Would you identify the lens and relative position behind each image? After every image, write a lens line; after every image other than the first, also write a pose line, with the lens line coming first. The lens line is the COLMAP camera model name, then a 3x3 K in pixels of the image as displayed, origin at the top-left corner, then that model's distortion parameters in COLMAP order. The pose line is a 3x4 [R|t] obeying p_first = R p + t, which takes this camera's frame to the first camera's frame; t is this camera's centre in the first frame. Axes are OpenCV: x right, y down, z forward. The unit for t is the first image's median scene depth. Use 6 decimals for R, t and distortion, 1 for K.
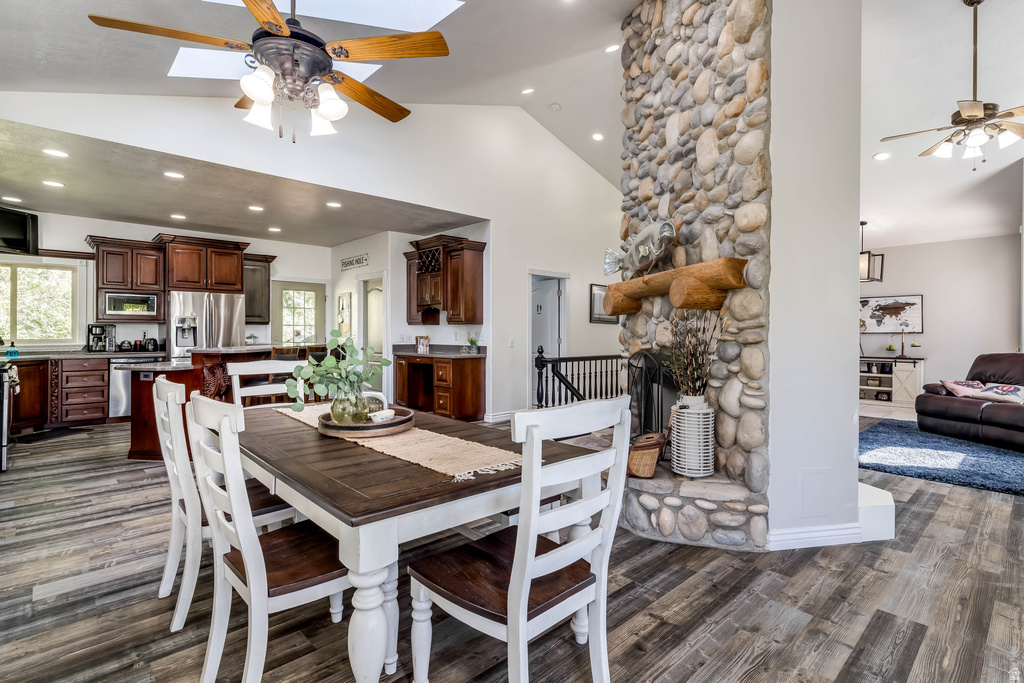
lens RADIAL K [[493.2, 0, 510.2], [0, 493.2, 333.9], [0, 0, 1]] dist [-0.001199, -0.000292]
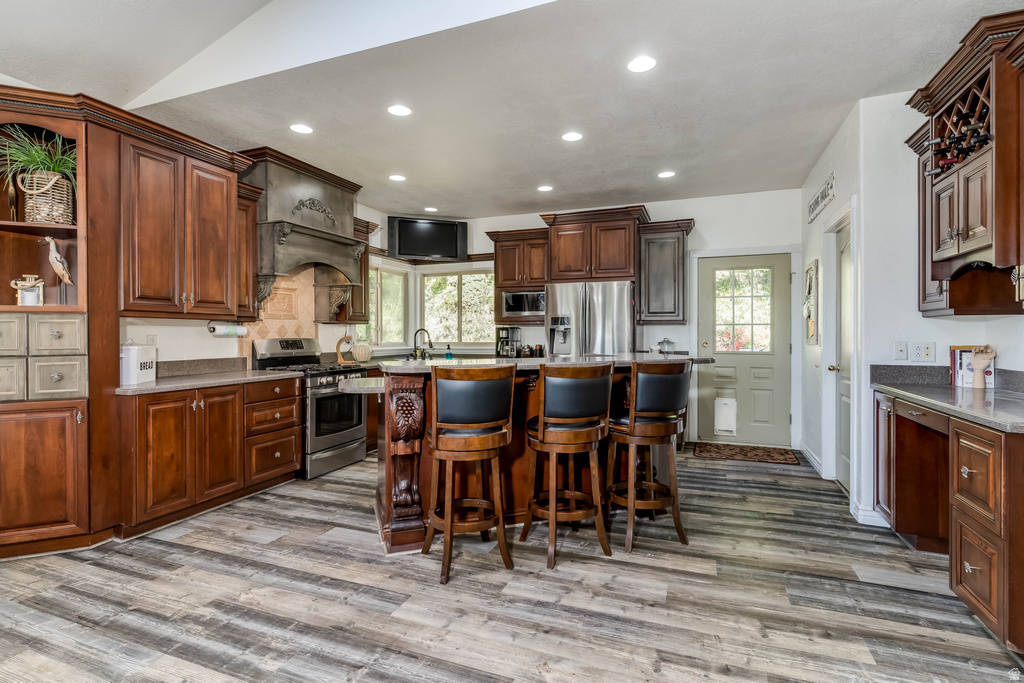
lens RADIAL K [[493.2, 0, 510.2], [0, 493.2, 333.9], [0, 0, 1]] dist [-0.001199, -0.000292]
pose [[0.432739, -0.002611, -0.901515, 0.009536], [-0.001709, 0.999992, -0.003716, -0.003049], [0.901518, 0.003148, 0.432731, 0.572884]]
